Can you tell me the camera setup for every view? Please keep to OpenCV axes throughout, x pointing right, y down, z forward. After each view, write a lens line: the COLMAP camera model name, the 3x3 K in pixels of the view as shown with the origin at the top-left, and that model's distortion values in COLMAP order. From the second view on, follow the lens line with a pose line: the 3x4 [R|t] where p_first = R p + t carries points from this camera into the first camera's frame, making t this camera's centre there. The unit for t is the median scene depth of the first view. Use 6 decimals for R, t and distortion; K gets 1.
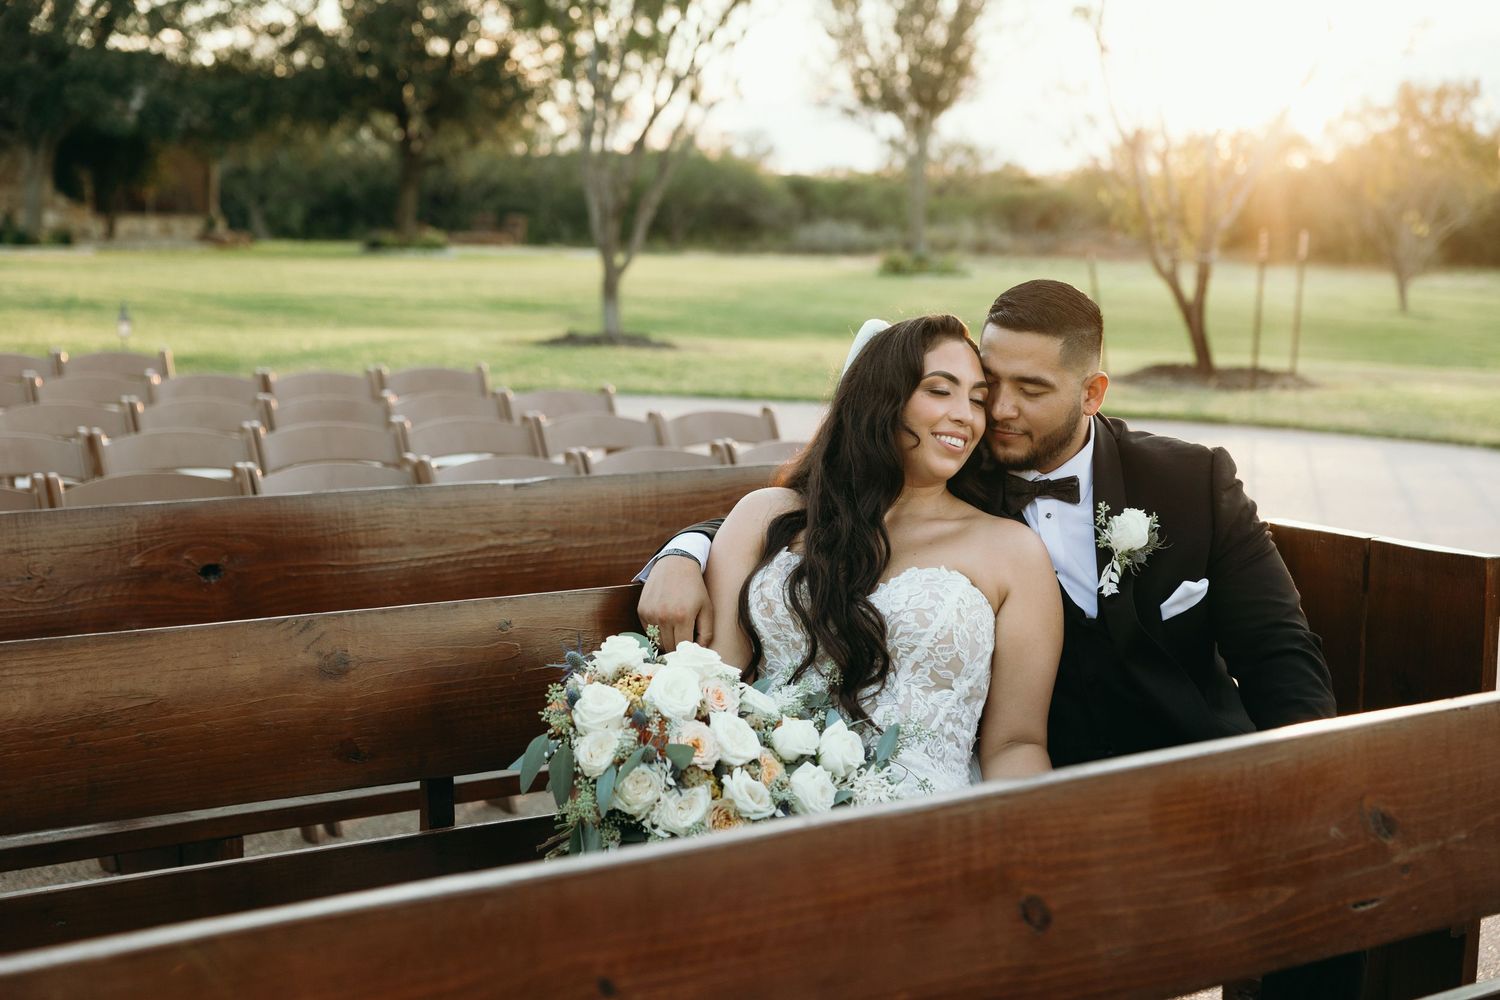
lens RADIAL K [[2250.3, 0, 750.0], [0, 2250.3, 500.0], [0, 0, 1]] dist [0.008367, 0.003804]
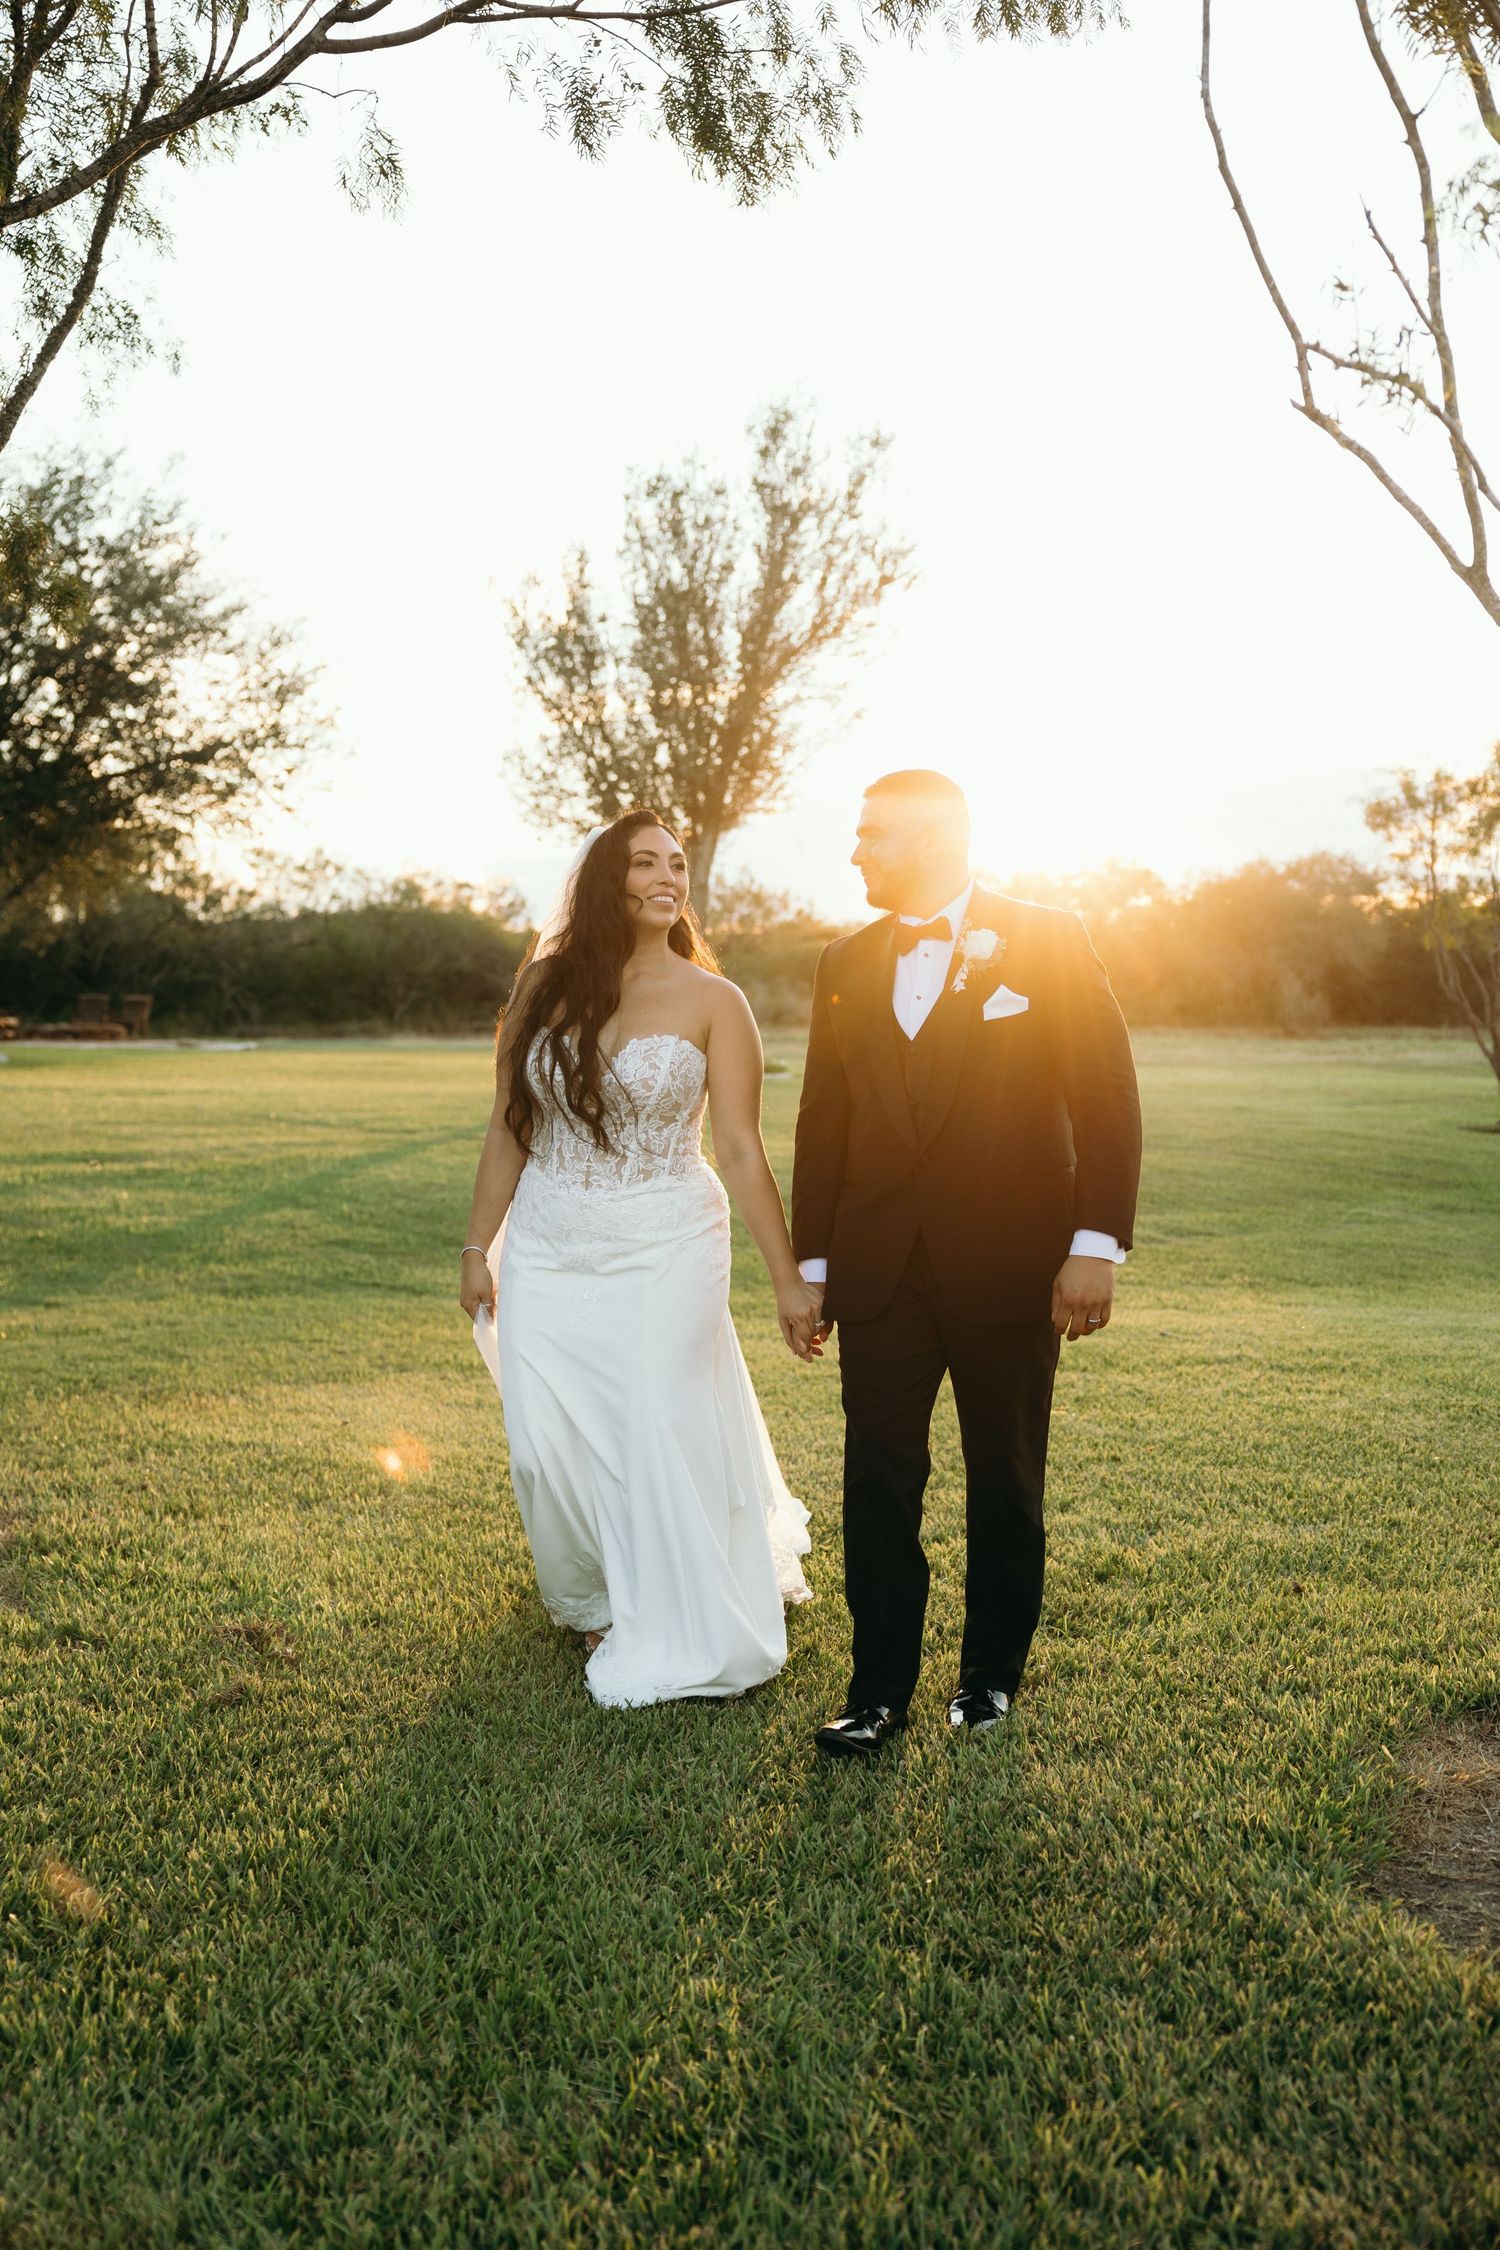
lens RADIAL K [[2493.1, 0, 750.0], [0, 2493.1, 1125.0], [0, 0, 1]] dist [-0.010947, -0.004903]
pose [[0.995443, -0.031129, 0.090136, 0.017280], [0.037082, 0.997187, -0.065131, -0.027527], [-0.087855, 0.068177, 0.993797, 0.205853]]
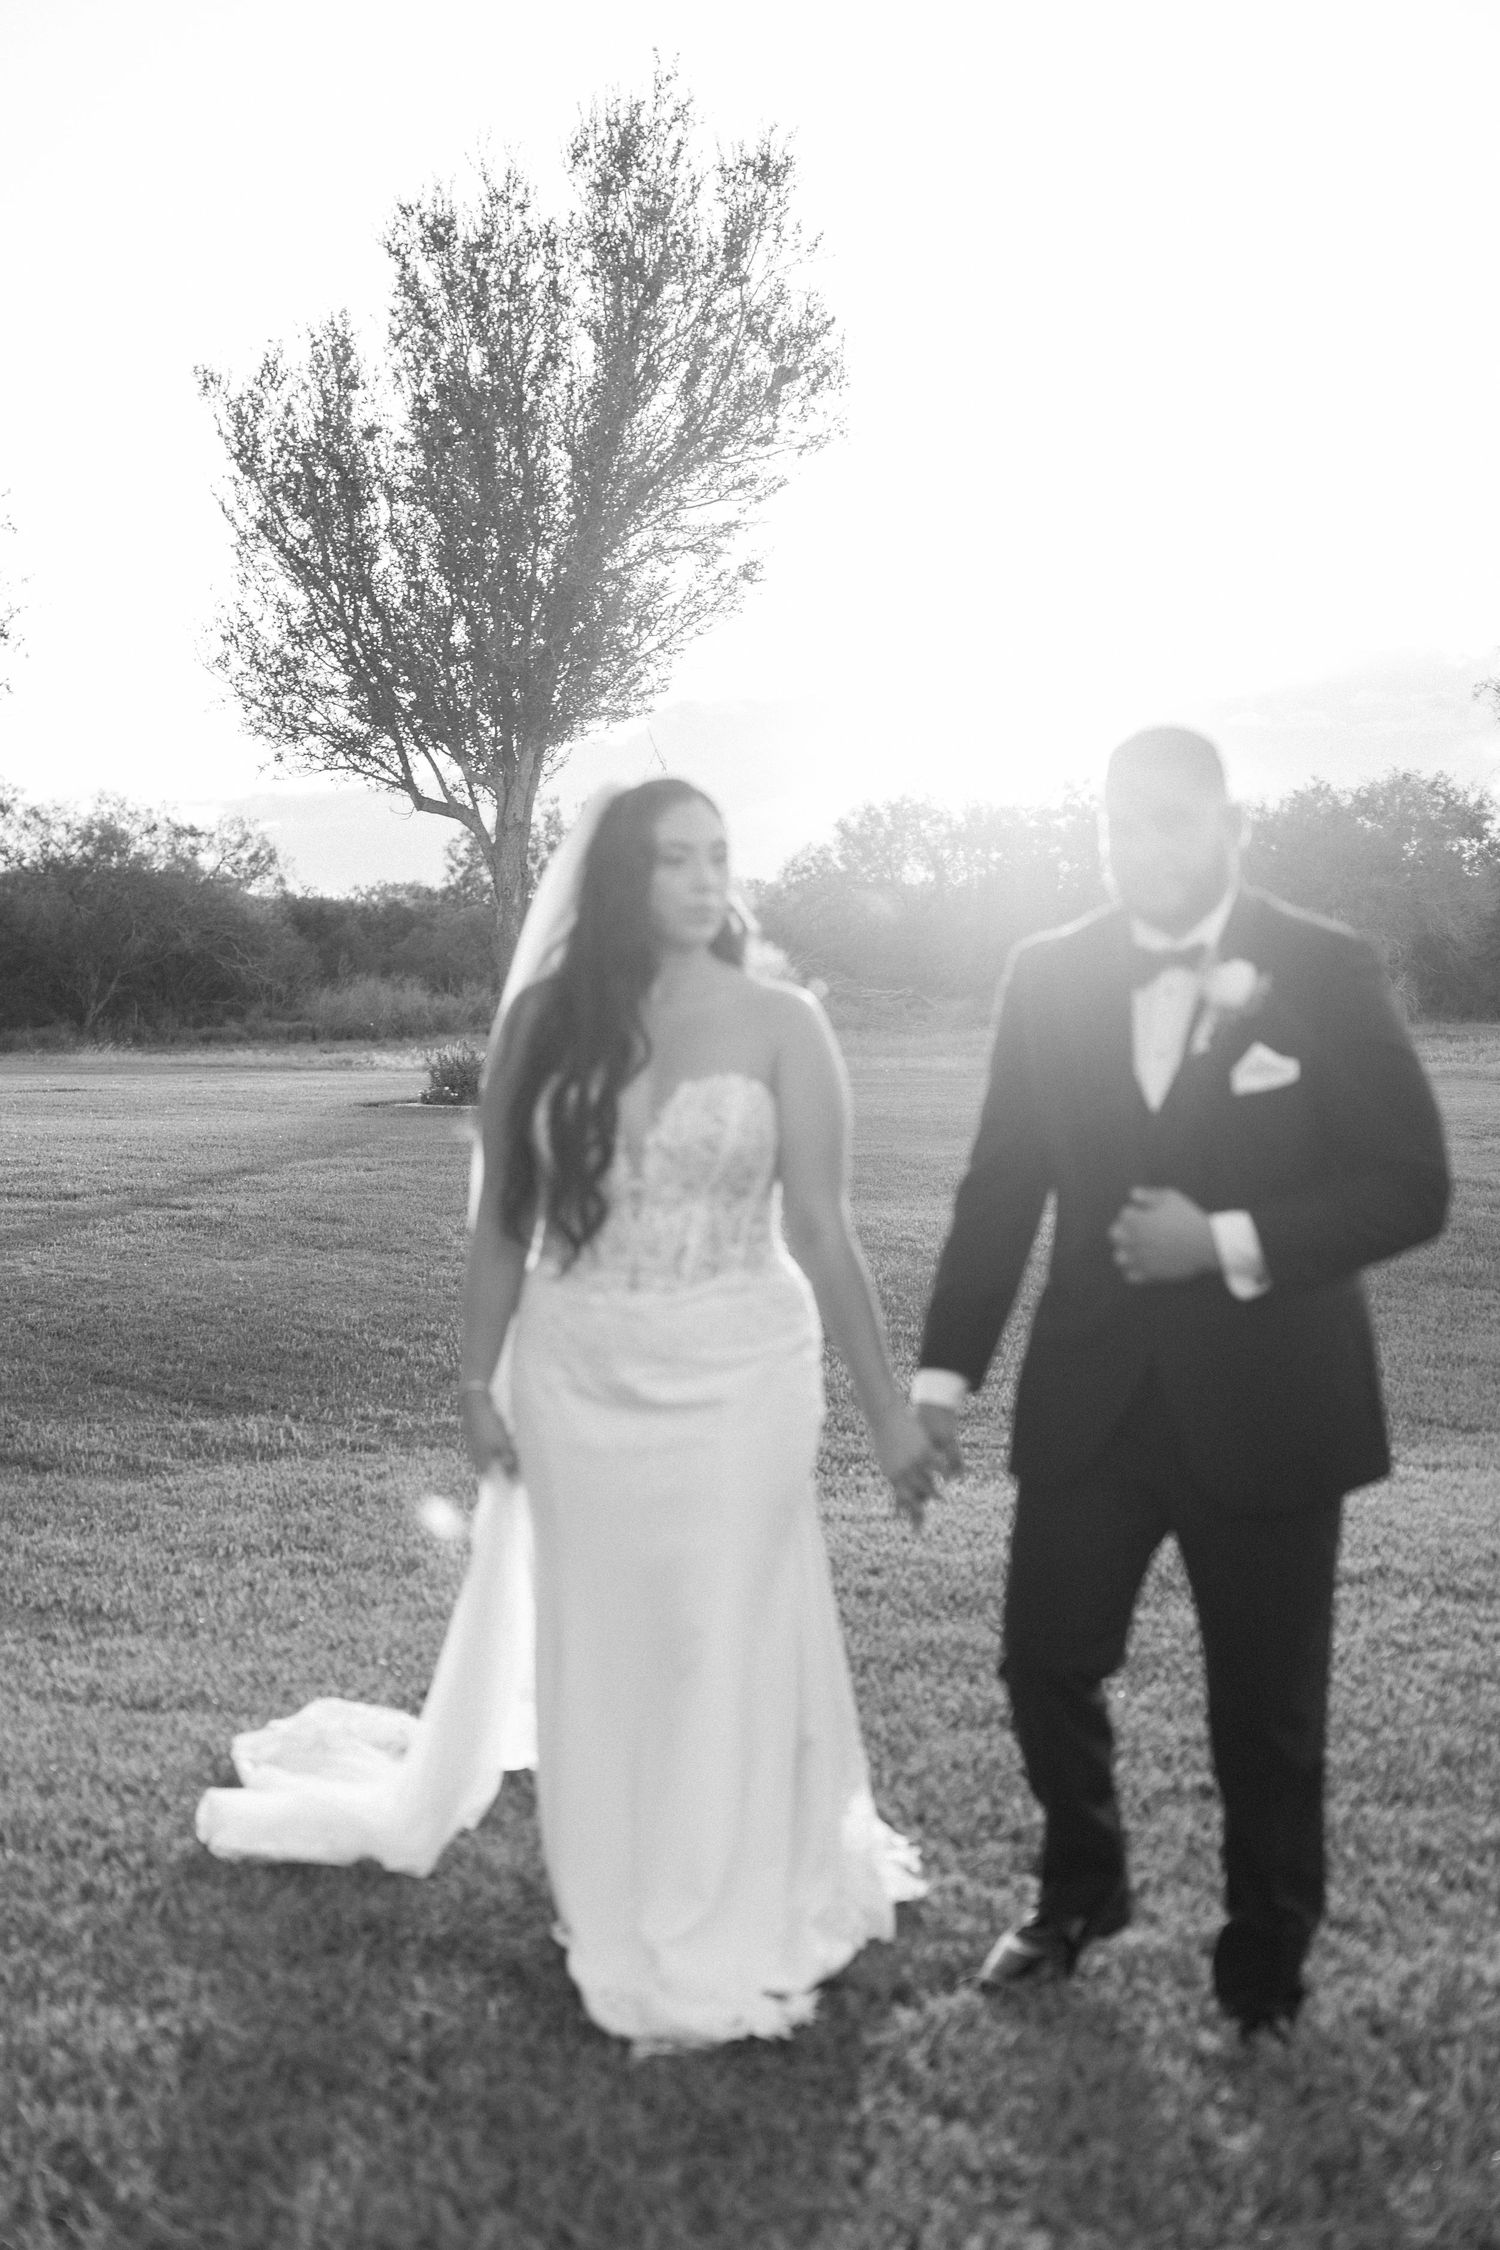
lens RADIAL K [[3501.2, 0, 750.0], [0, 3501.2, 1125.0], [0, 0, 1]] dist [0.018145, 0.034433]
pose [[0.990362, -0.040084, 0.132578, 0.020537], [0.050388, 0.995886, -0.075308, -0.029931], [-0.129014, 0.081263, 0.988308, 0.228110]]
